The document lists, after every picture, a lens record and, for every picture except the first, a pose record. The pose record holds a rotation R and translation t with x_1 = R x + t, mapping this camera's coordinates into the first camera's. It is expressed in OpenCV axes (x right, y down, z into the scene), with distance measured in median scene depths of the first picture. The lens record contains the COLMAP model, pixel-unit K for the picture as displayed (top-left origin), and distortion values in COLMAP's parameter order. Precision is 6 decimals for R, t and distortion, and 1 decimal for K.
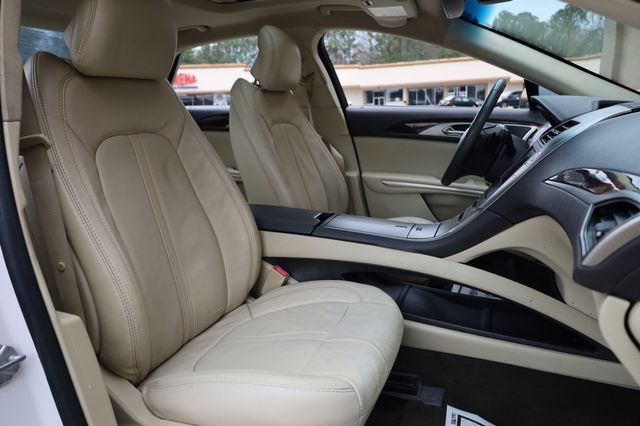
lens RADIAL K [[442.5, 0, 320.0], [0, 442.5, 213.0], [0, 0, 1]] dist [-0.000738, 0.000462]
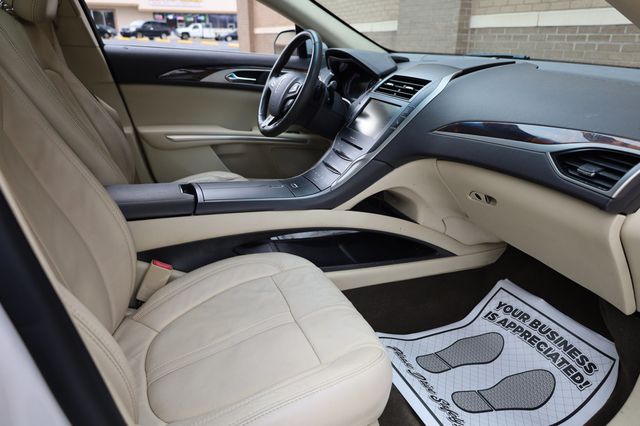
lens RADIAL K [[442.5, 0, 320.0], [0, 442.5, 213.0], [0, 0, 1]] dist [-0.000738, 0.000462]
pose [[0.721086, -0.211707, 0.659709, -0.270034], [0.114175, 0.975464, 0.188239, -0.056093], [-0.683374, -0.060414, 0.727565, 0.144389]]
